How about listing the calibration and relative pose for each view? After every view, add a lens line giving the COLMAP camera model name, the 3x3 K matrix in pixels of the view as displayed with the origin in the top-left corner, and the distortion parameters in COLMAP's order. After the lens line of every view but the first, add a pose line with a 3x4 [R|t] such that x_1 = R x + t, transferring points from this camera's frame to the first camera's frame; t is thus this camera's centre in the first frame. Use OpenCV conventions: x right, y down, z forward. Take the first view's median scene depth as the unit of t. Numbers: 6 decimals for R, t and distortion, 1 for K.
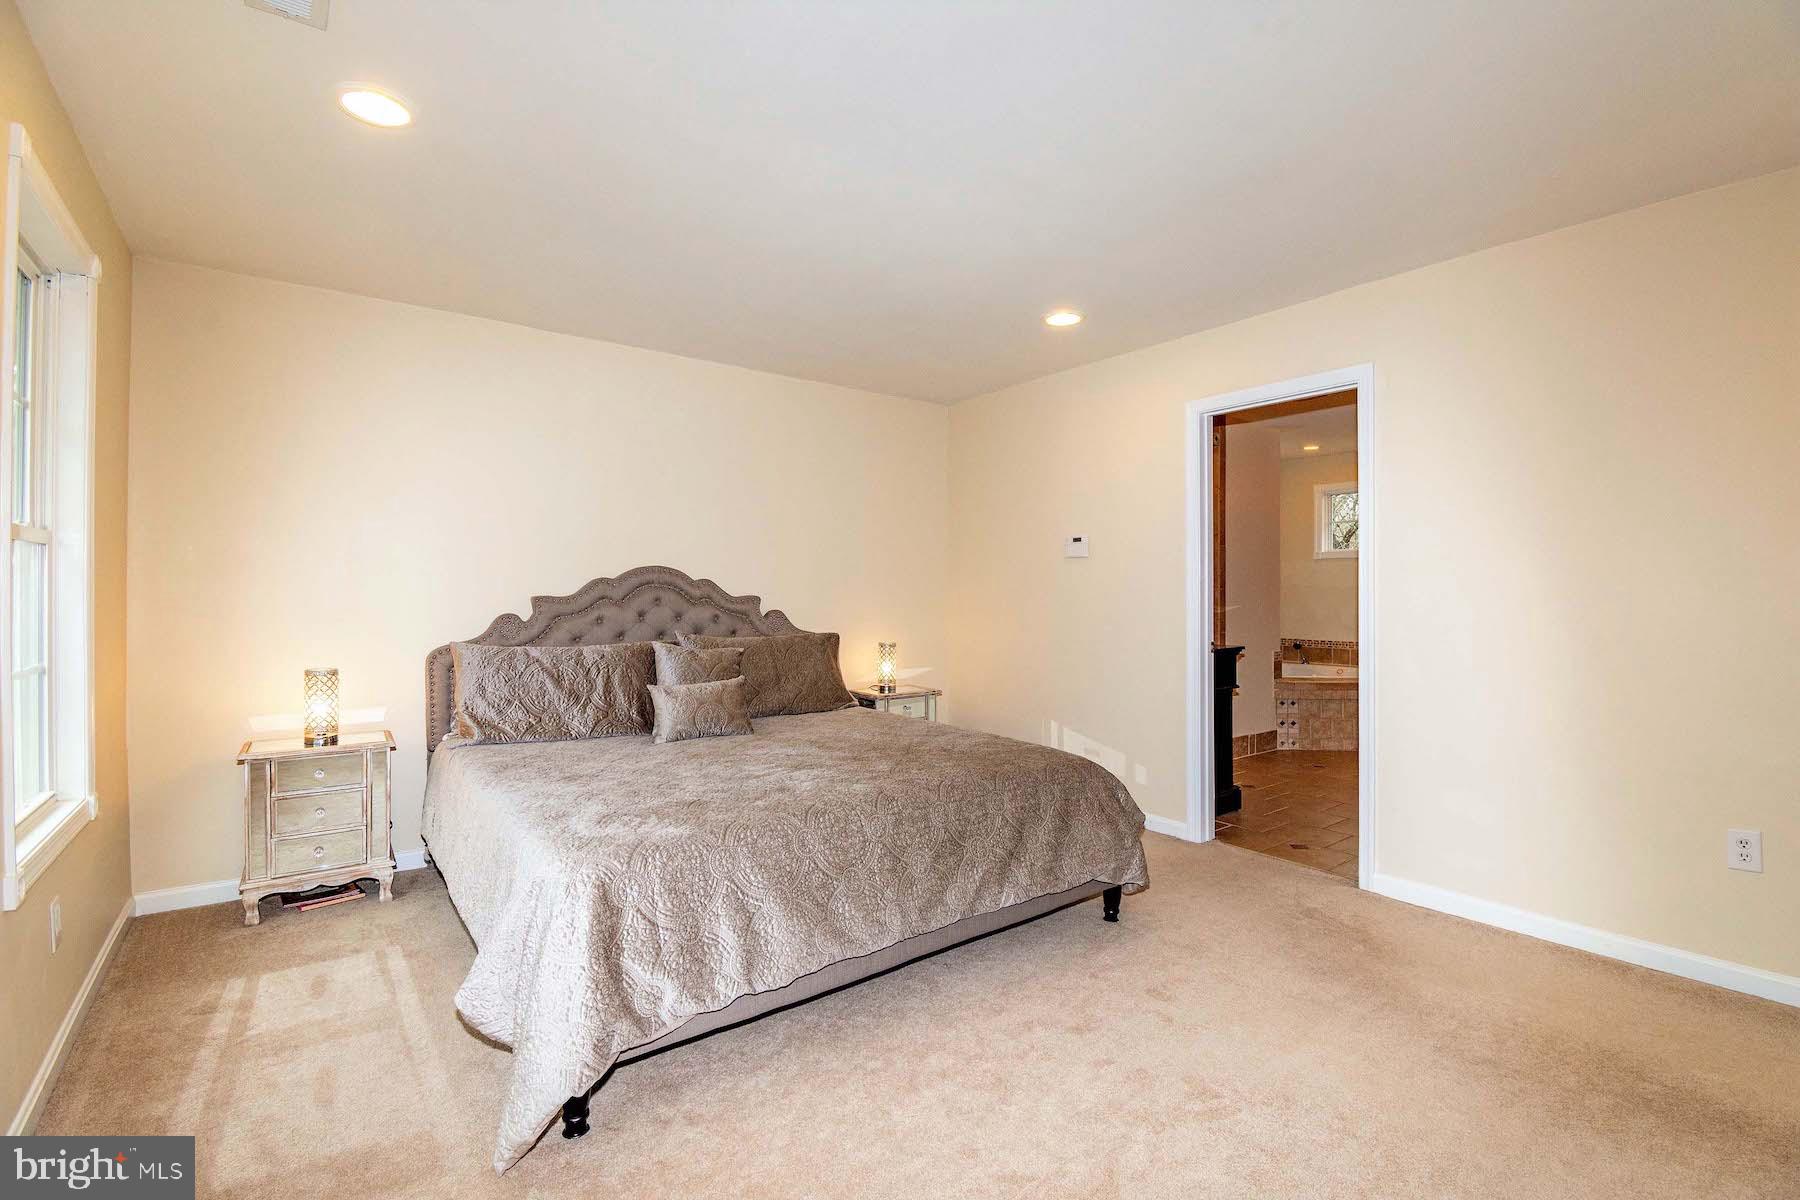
lens RADIAL K [[796.2, 0, 904.4], [0, 796.2, 591.8], [0, 0, 1]] dist [0.006127, -0.016859]
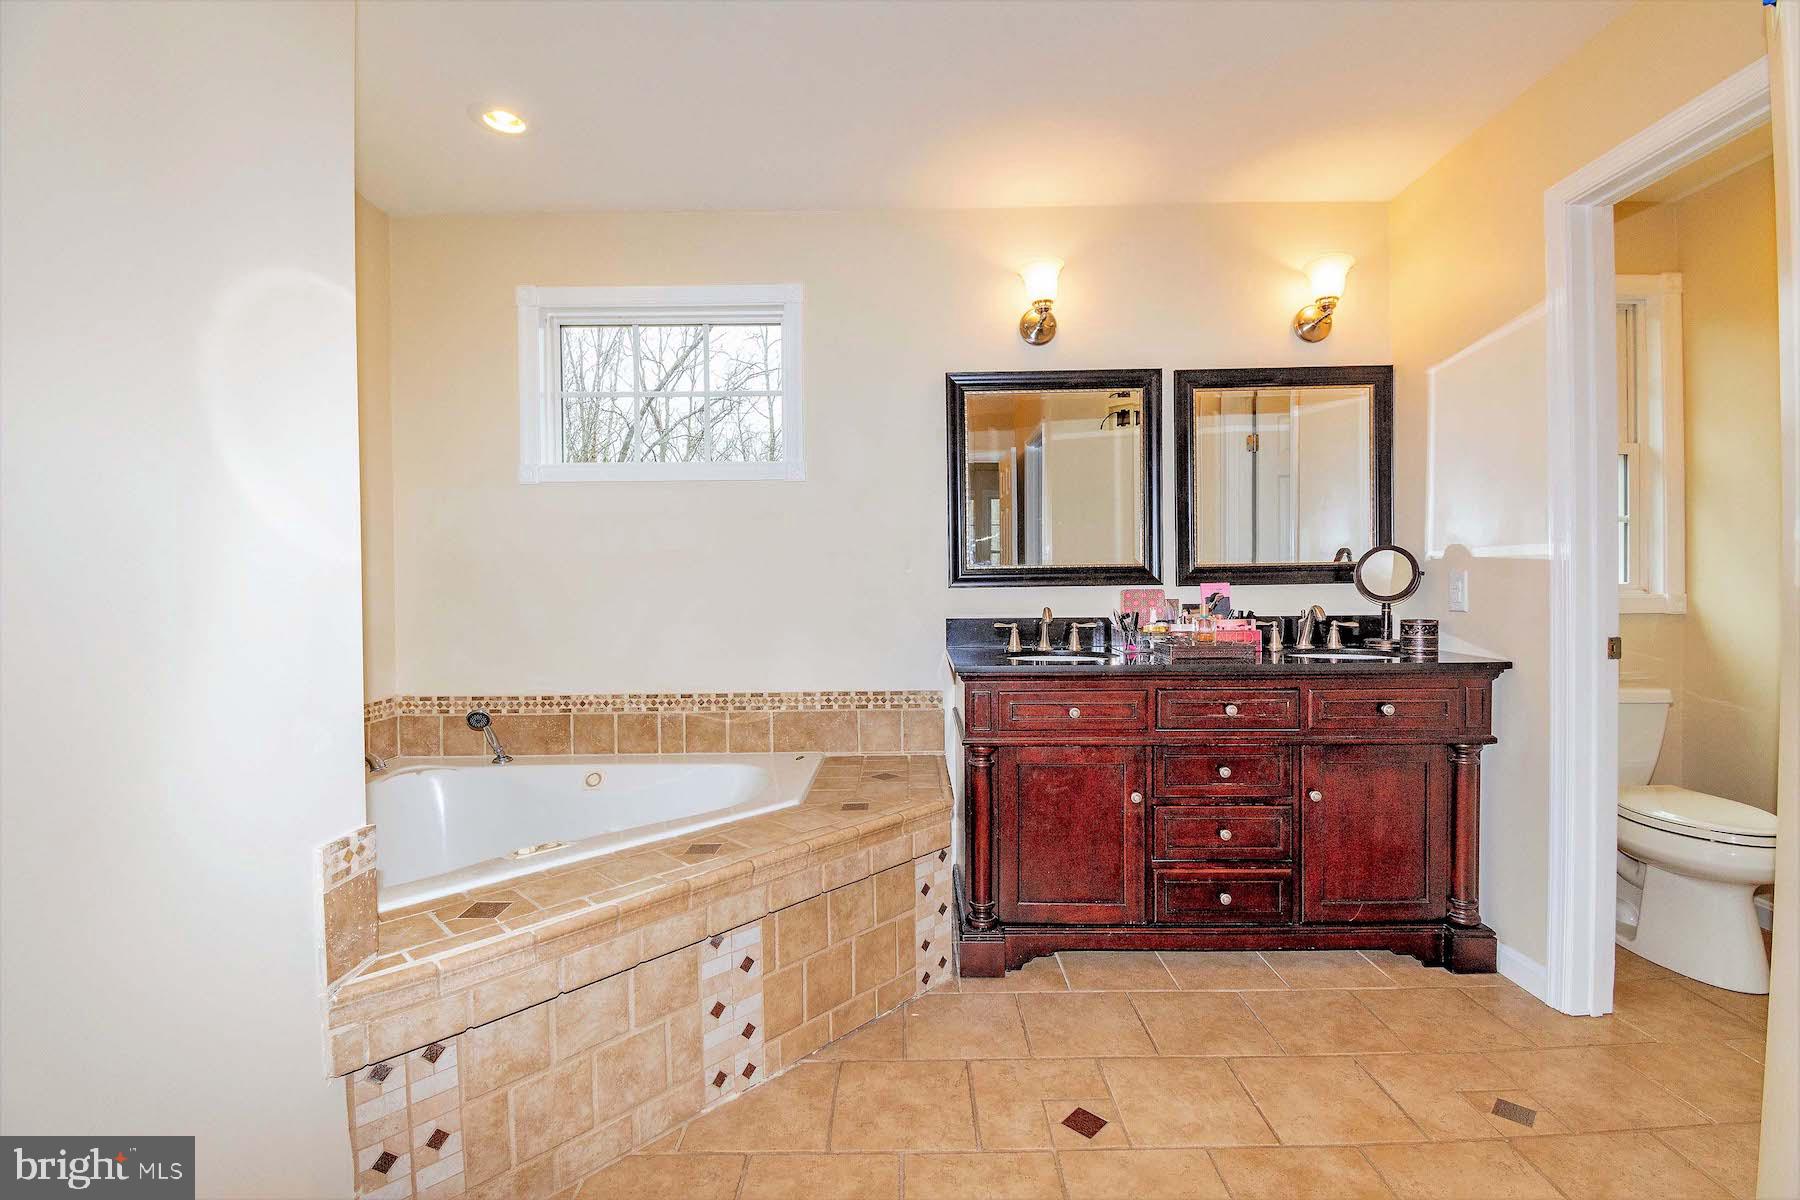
lens RADIAL K [[796.2, 0, 895.2], [0, 796.2, 594.5], [0, 0, 1]] dist [0.006127, -0.016859]
pose [[0.617619, -0.018616, 0.786257, 0.614512], [0.009890, 0.999825, 0.015904, 0.015700], [-0.786415, -0.002047, 0.617695, 1.183185]]
